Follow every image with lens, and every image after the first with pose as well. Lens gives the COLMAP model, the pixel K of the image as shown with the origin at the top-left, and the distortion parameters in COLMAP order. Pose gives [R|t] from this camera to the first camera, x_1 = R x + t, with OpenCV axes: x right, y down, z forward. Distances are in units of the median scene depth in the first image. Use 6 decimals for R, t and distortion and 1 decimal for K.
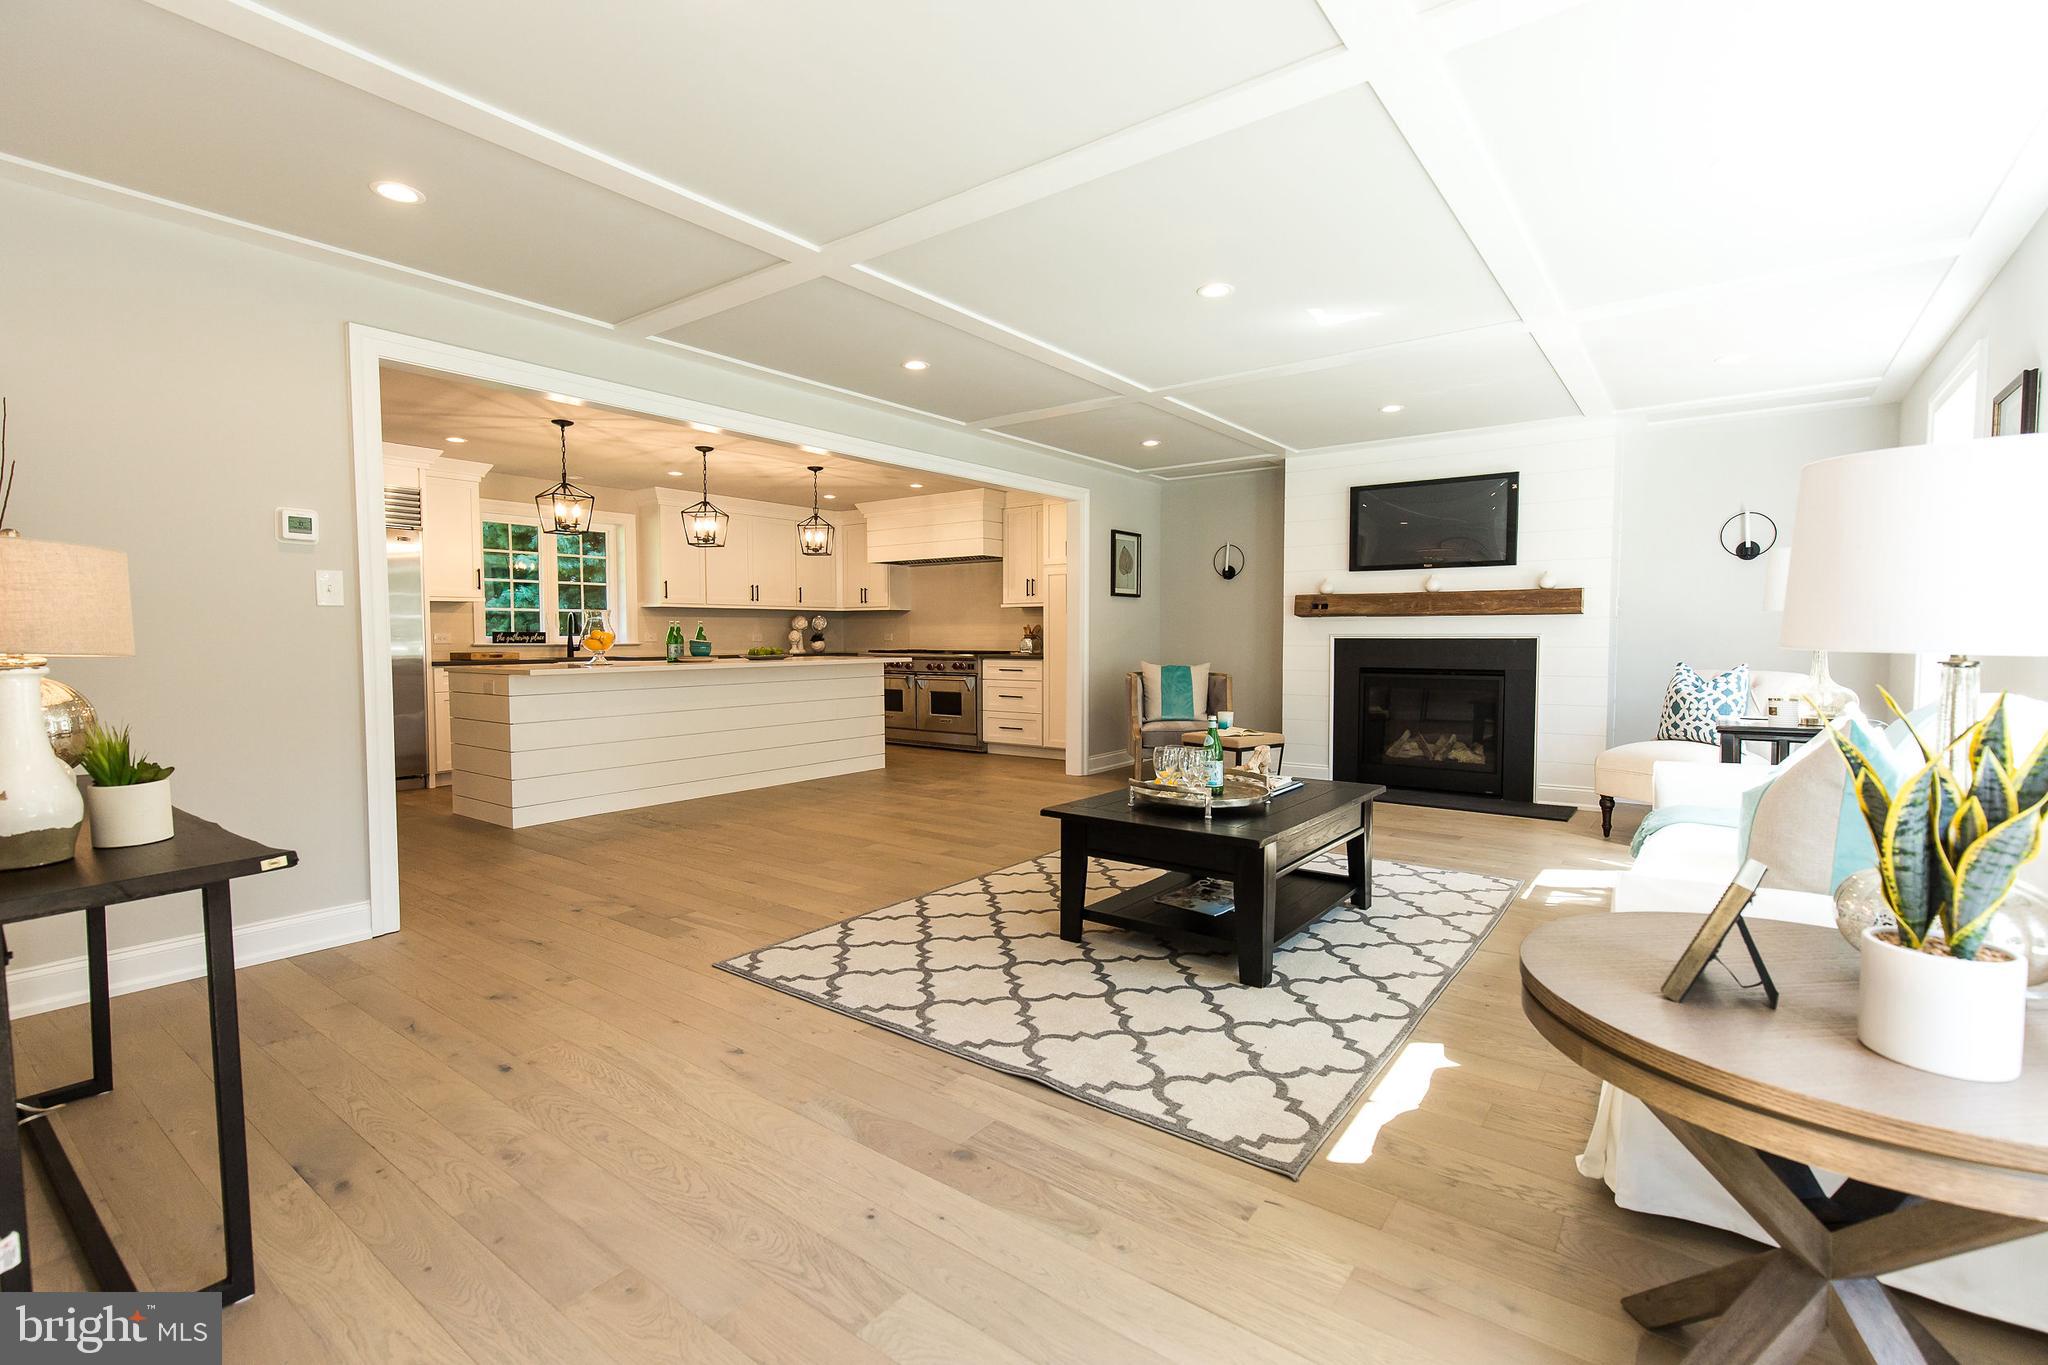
lens RADIAL K [[943.6, 0, 1007.6], [0, 943.6, 684.1], [0, 0, 1]] dist [0.003092, 0.000134]
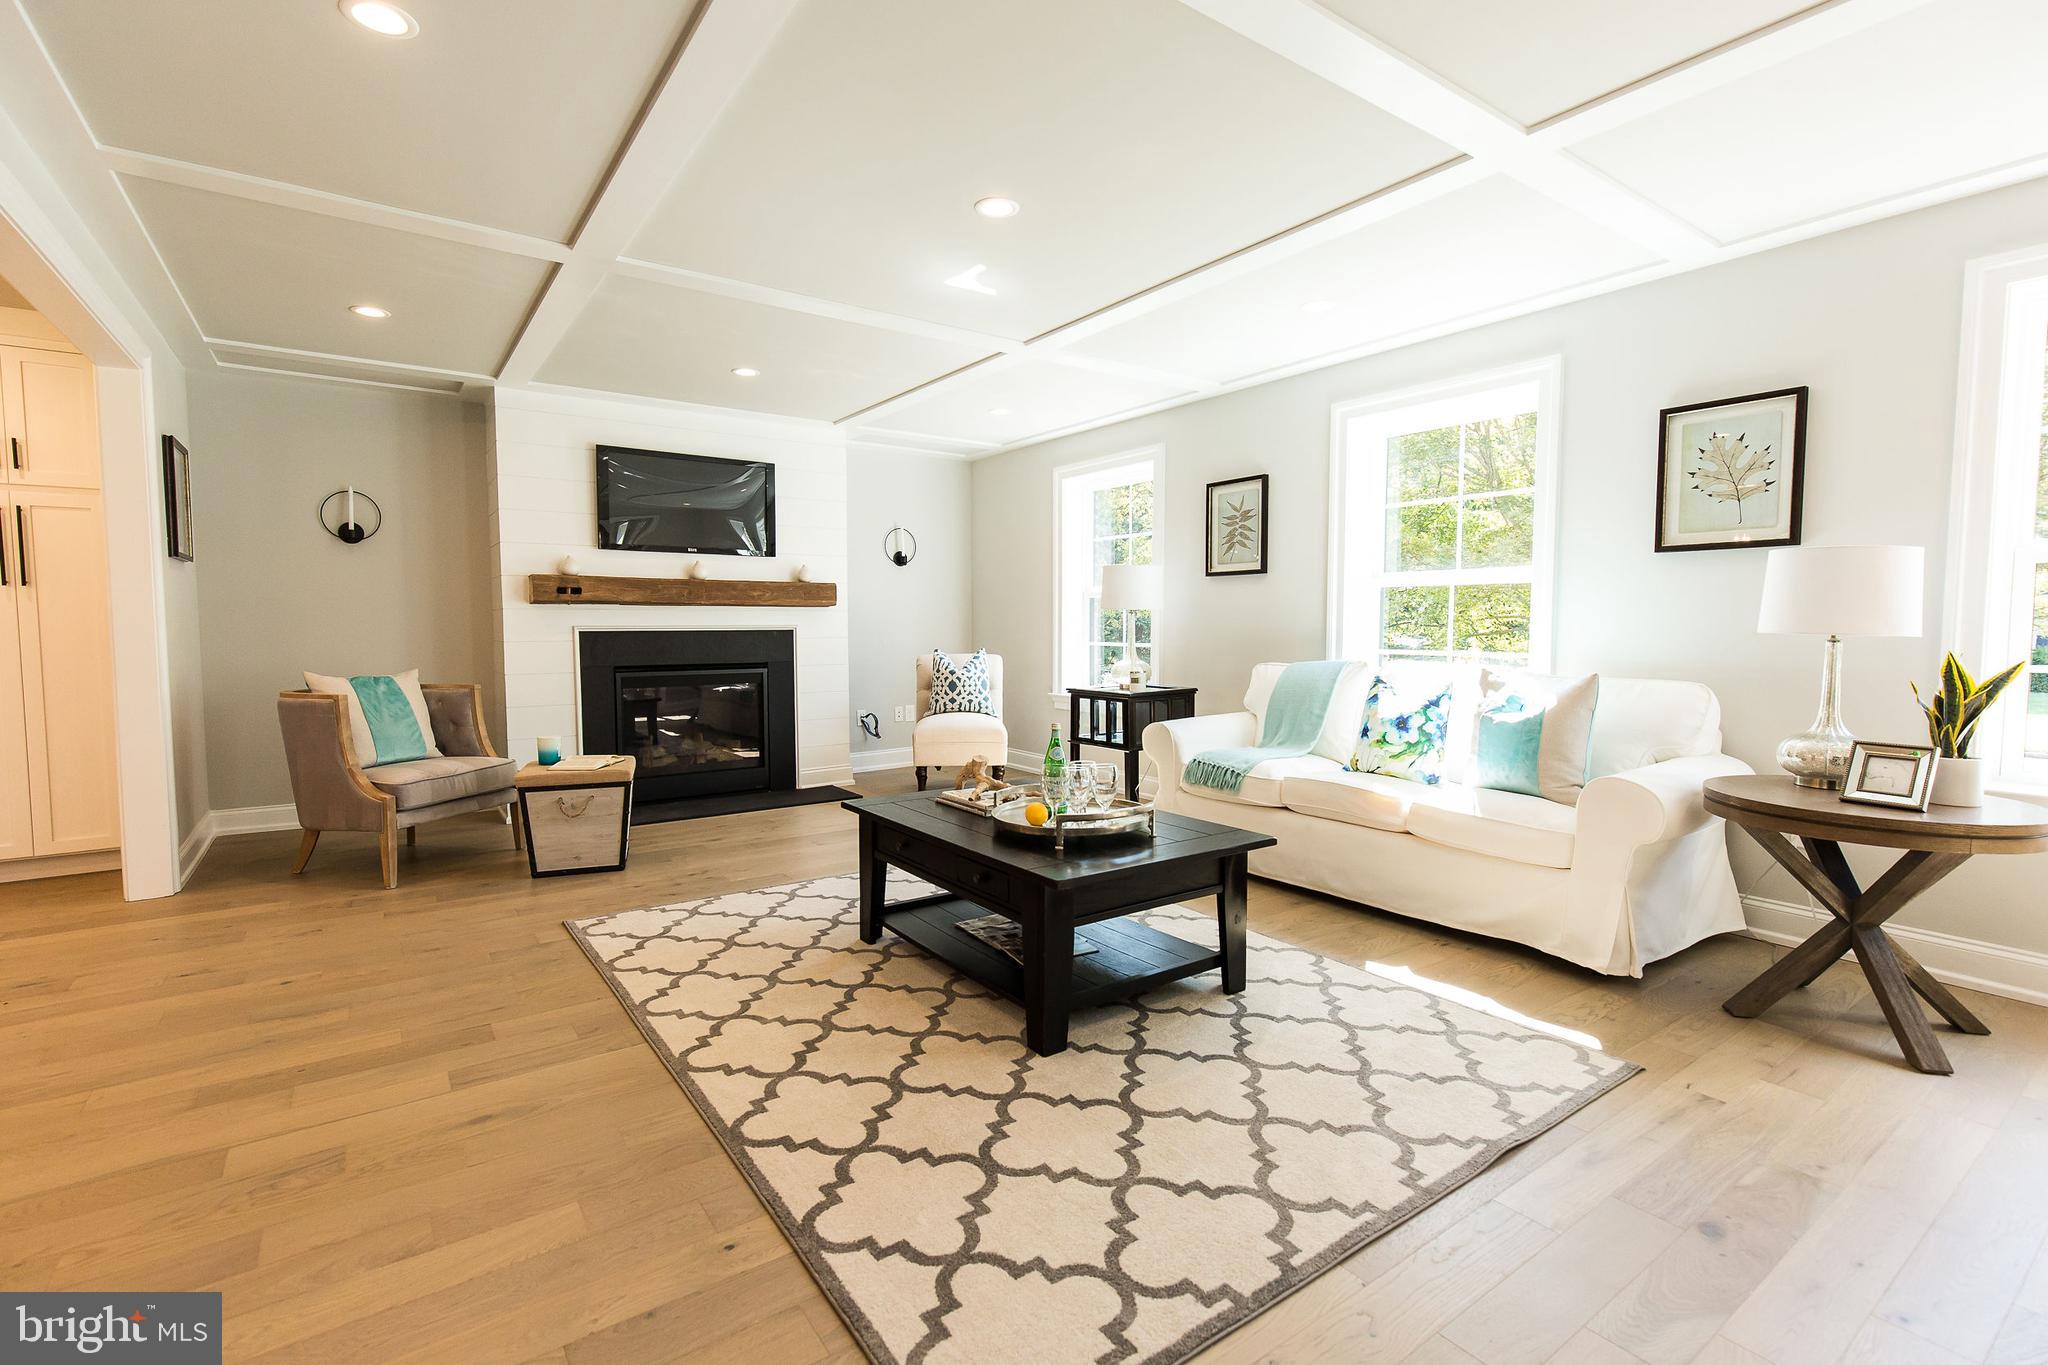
lens RADIAL K [[943.6, 0, 1013.1], [0, 943.6, 680.0], [0, 0, 1]] dist [0.003092, 0.000134]
pose [[0.273836, -0.058014, 0.960025, -0.449807], [0.049585, 0.997703, 0.046148, -0.035524], [-0.960497, 0.034966, 0.276084, 0.591736]]
